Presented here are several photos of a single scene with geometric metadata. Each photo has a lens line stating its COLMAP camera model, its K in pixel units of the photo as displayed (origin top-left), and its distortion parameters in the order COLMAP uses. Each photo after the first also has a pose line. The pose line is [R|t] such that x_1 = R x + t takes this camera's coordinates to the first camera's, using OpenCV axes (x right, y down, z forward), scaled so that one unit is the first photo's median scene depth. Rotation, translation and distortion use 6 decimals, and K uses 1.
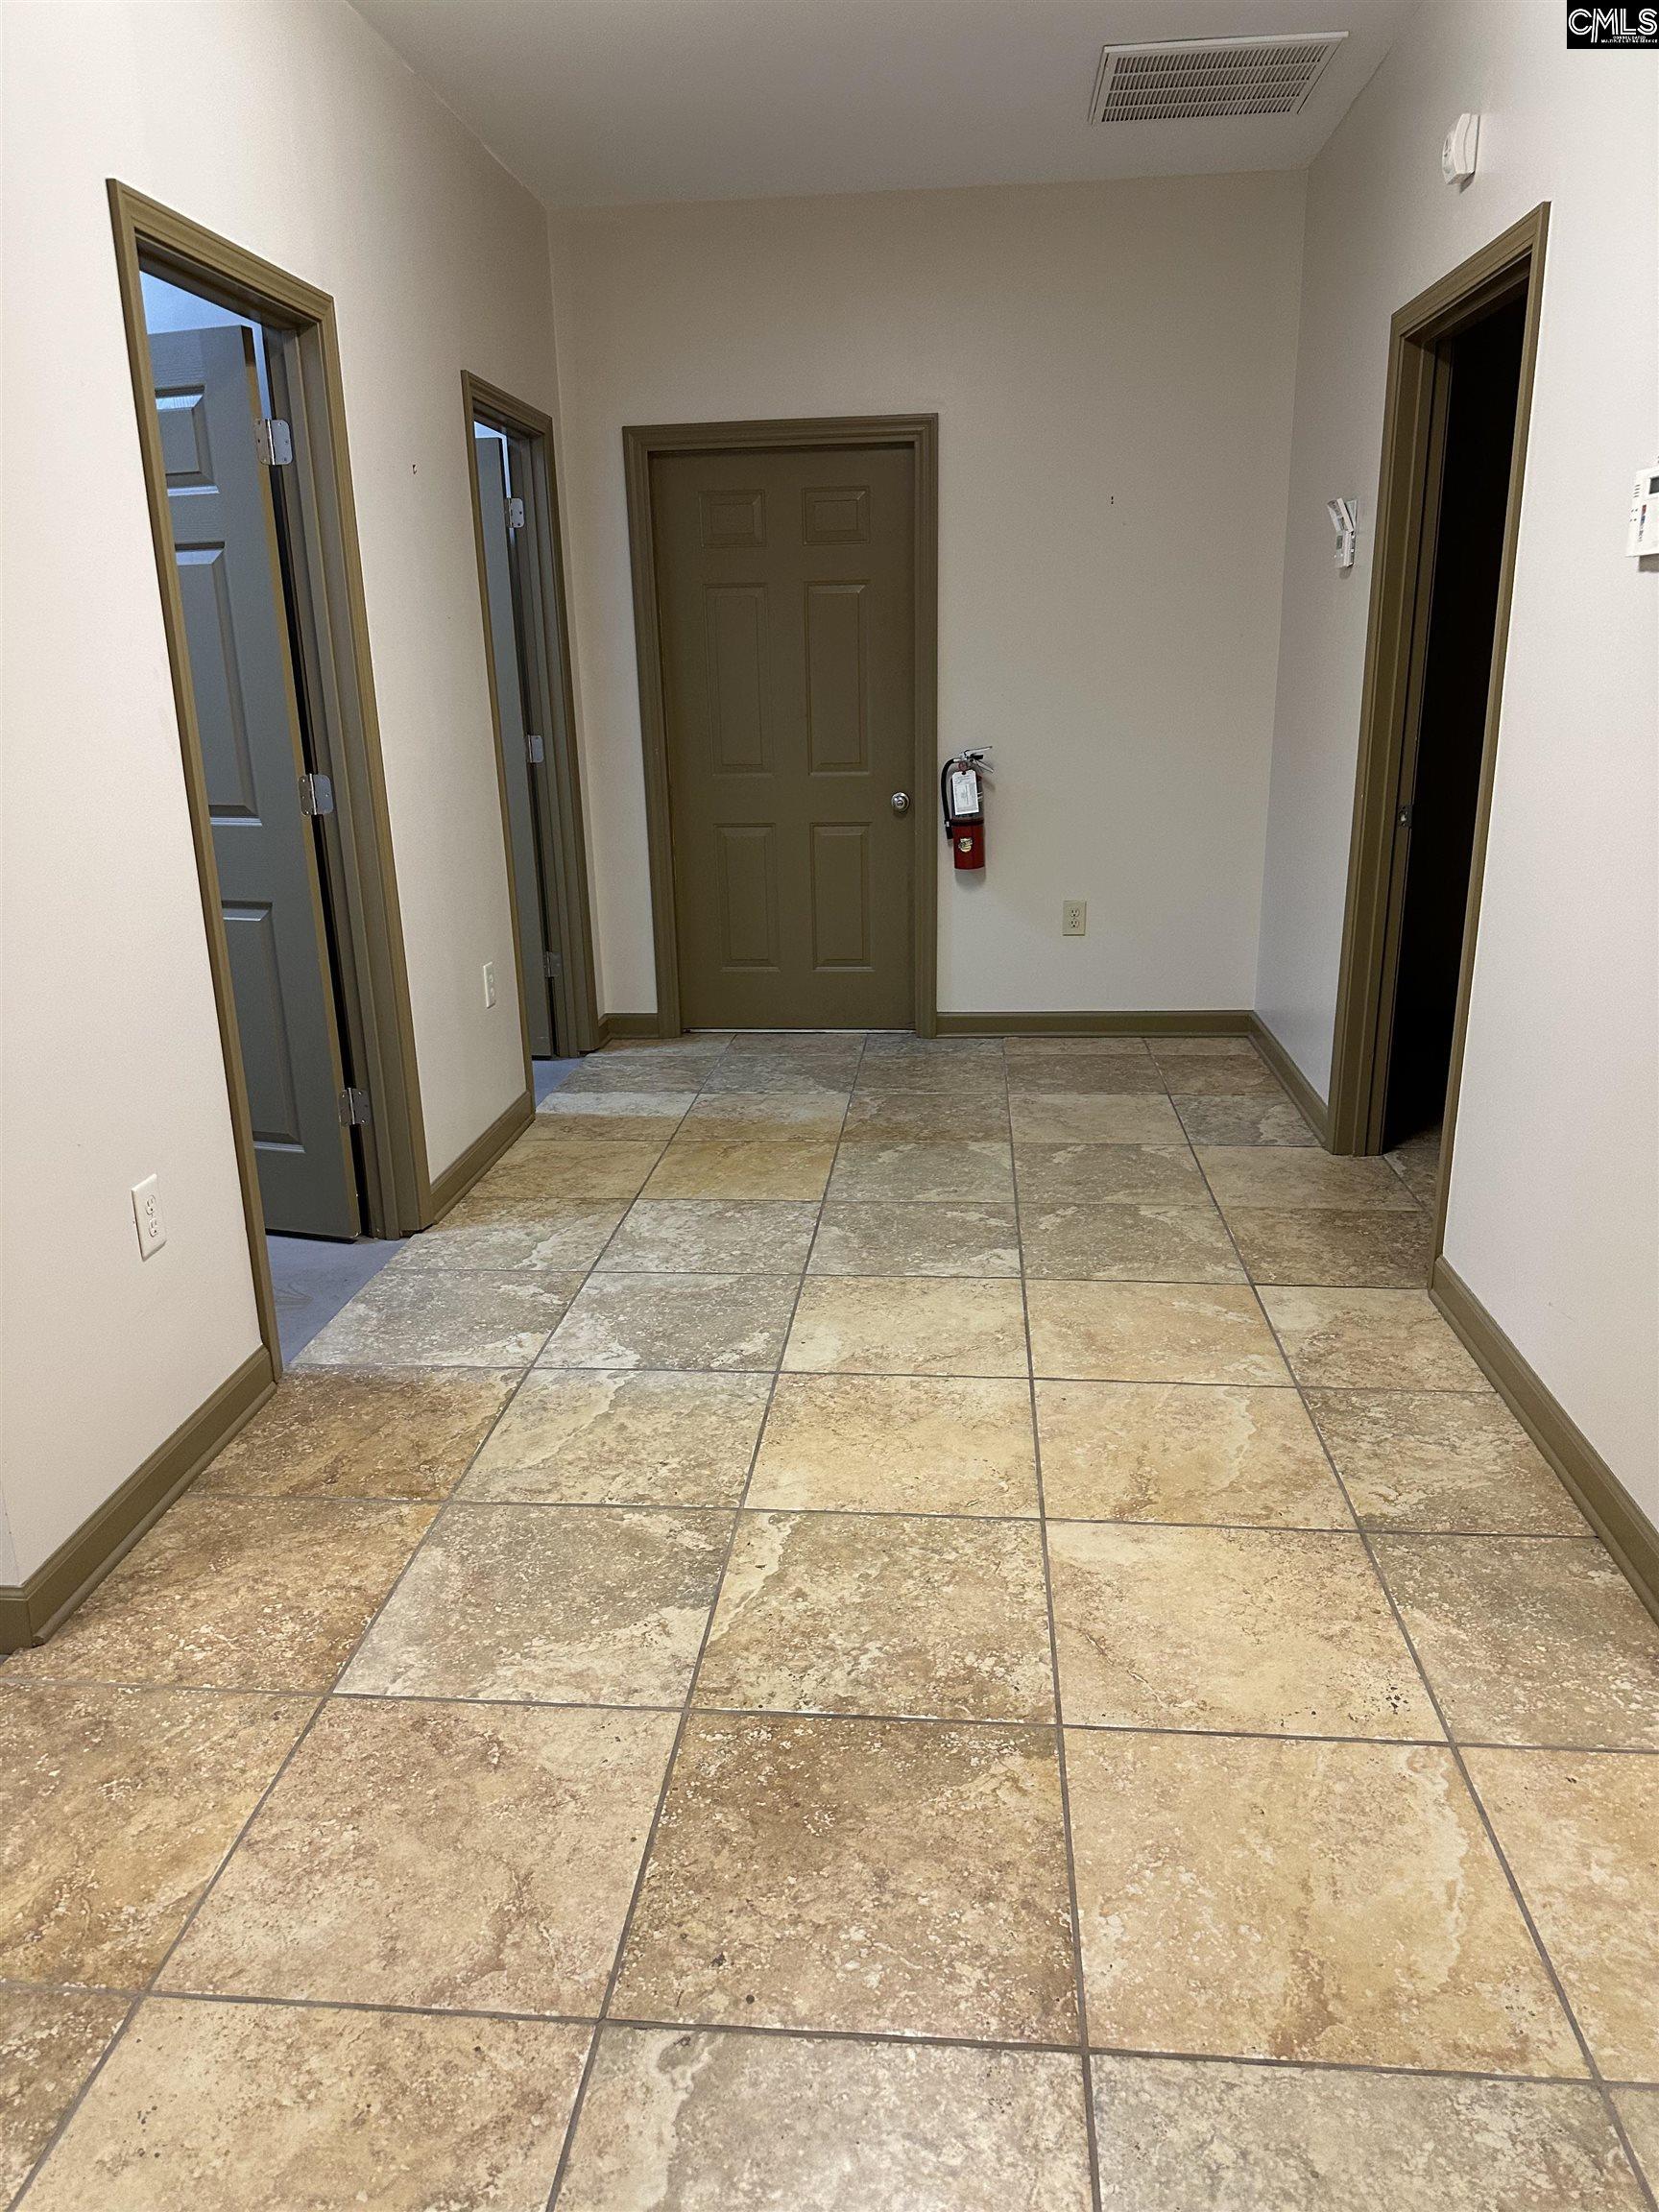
lens RADIAL K [[1564.6, 0, 829.5], [0, 1564.6, 1106.0], [0, 0, 1]] dist [0.026844, -0.027835]
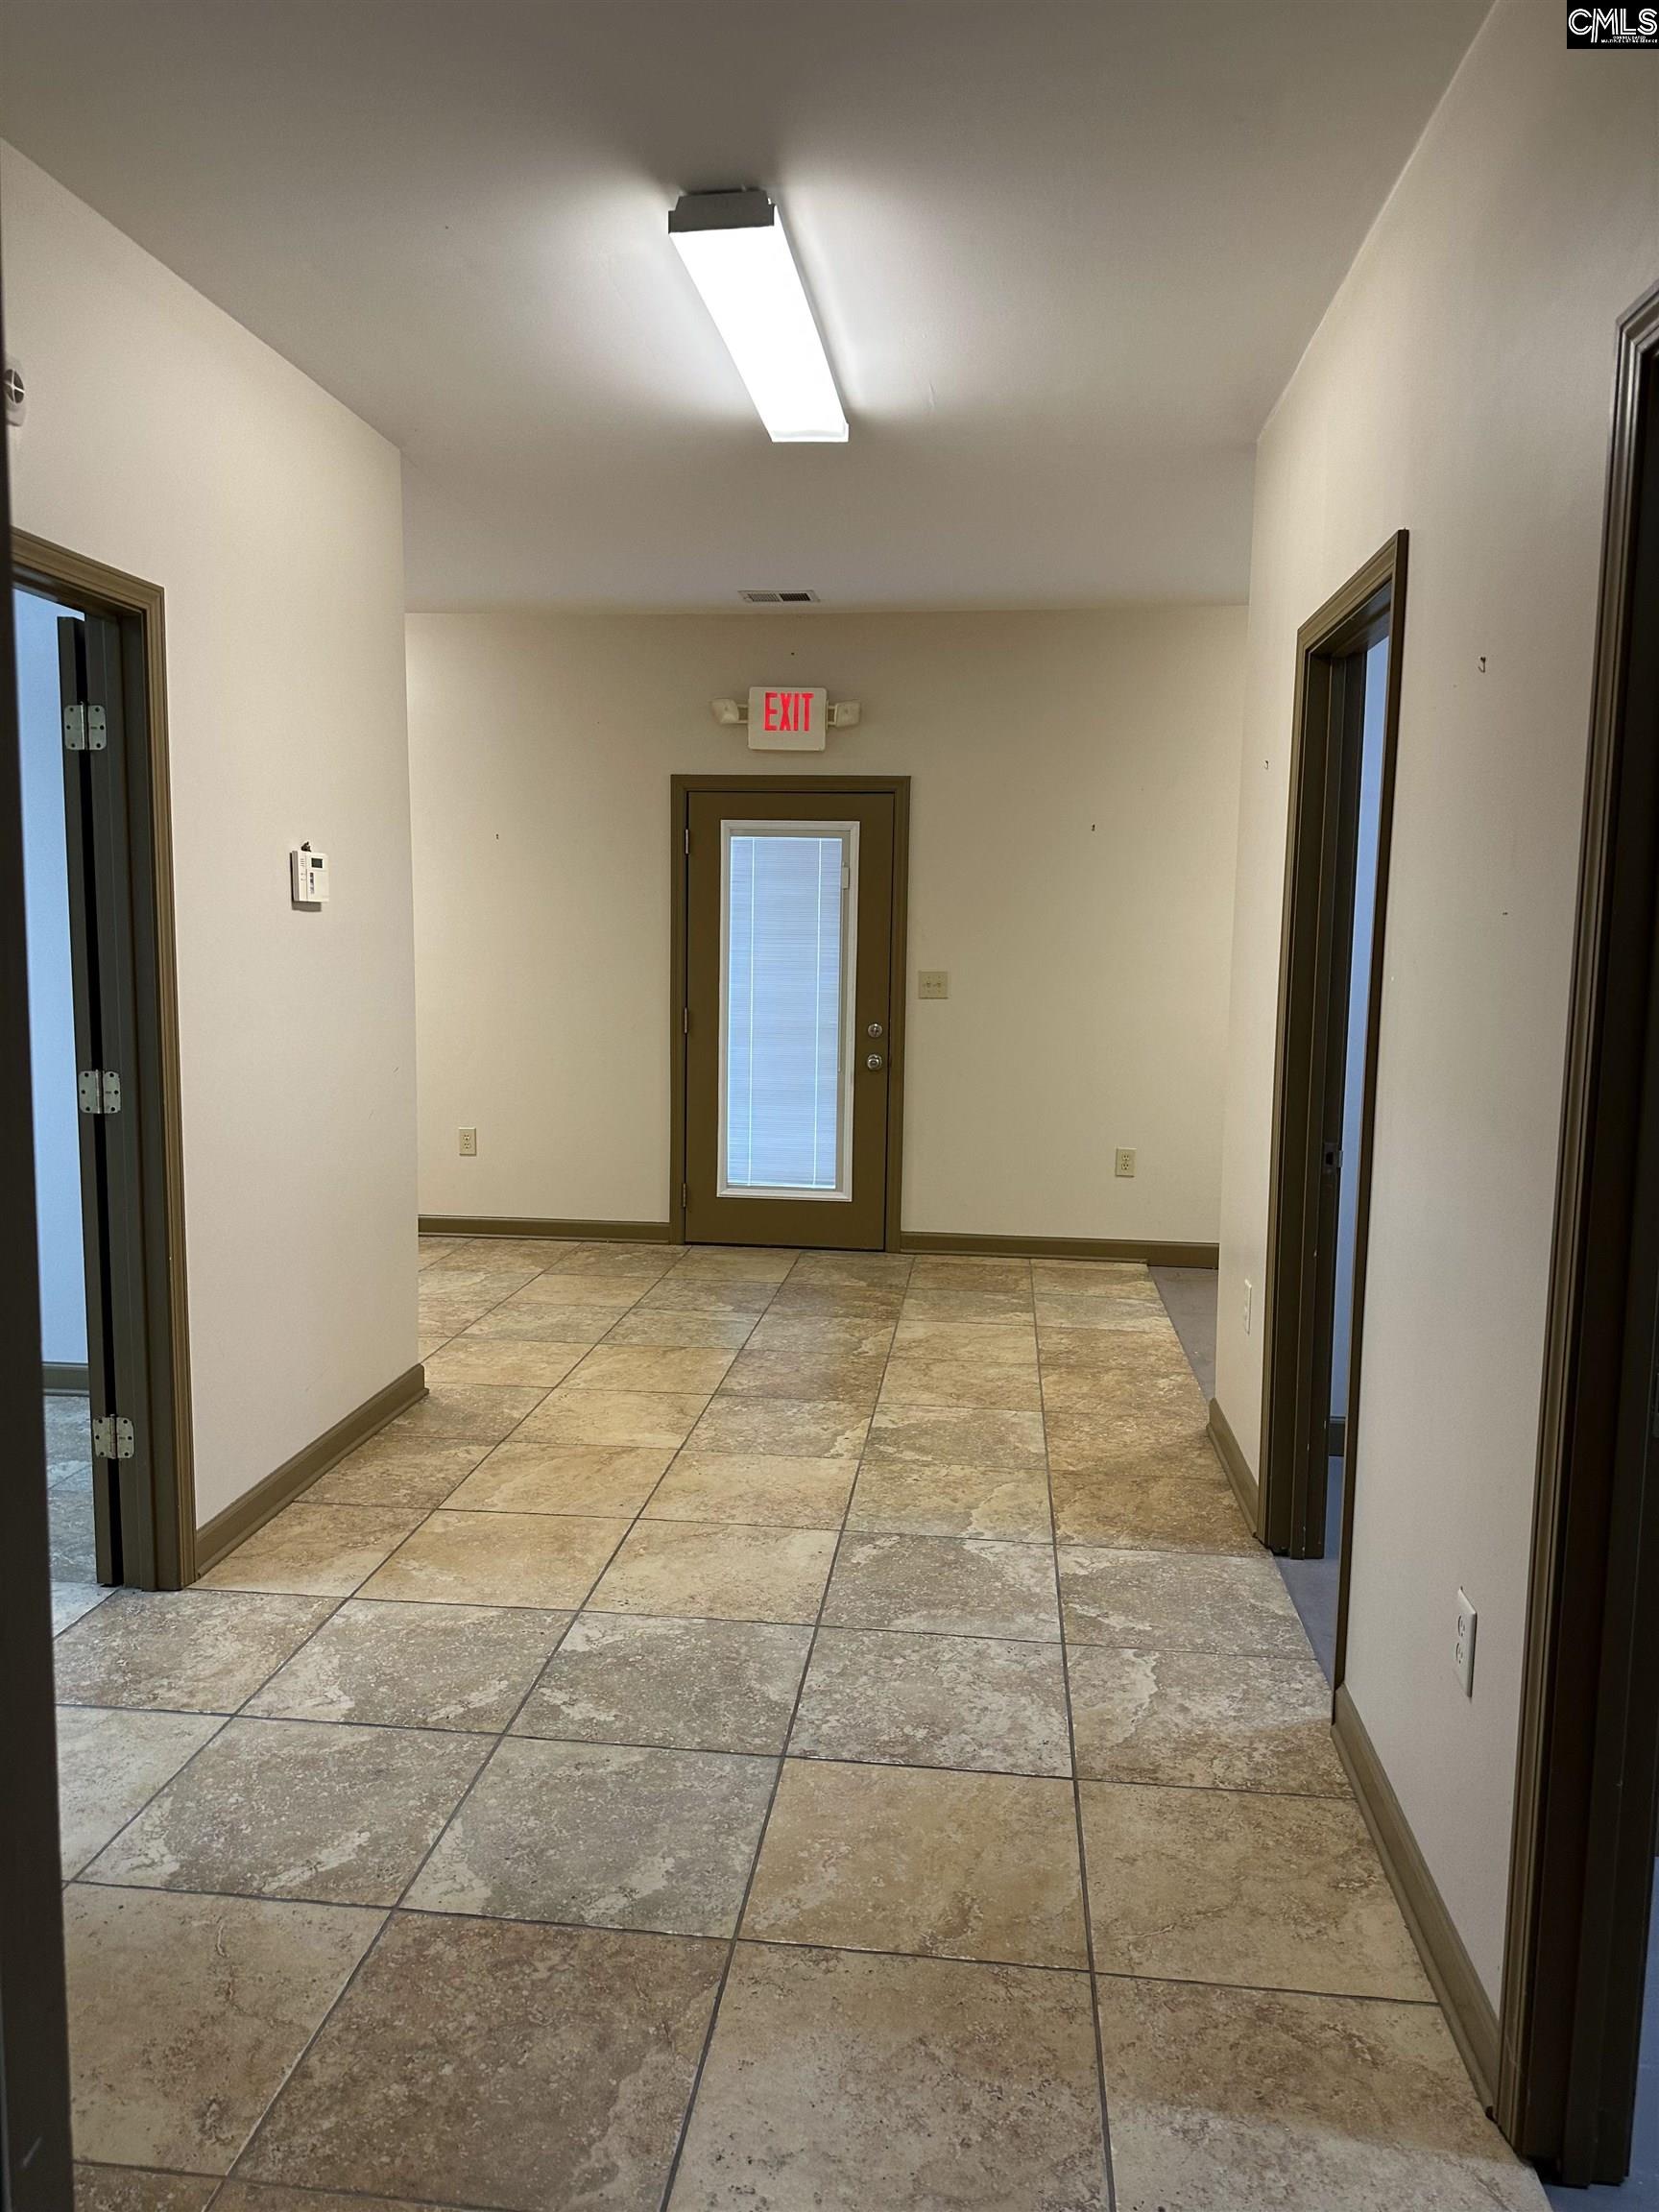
lens RADIAL K [[1564.6, 0, 829.5], [0, 1564.6, 1106.0], [0, 0, 1]] dist [0.026844, -0.027835]
pose [[-0.999759, 0.003842, 0.021635, -0.051106], [0.011826, 0.923912, 0.382421, -0.592390], [-0.018520, 0.382585, -0.923735, 1.992067]]
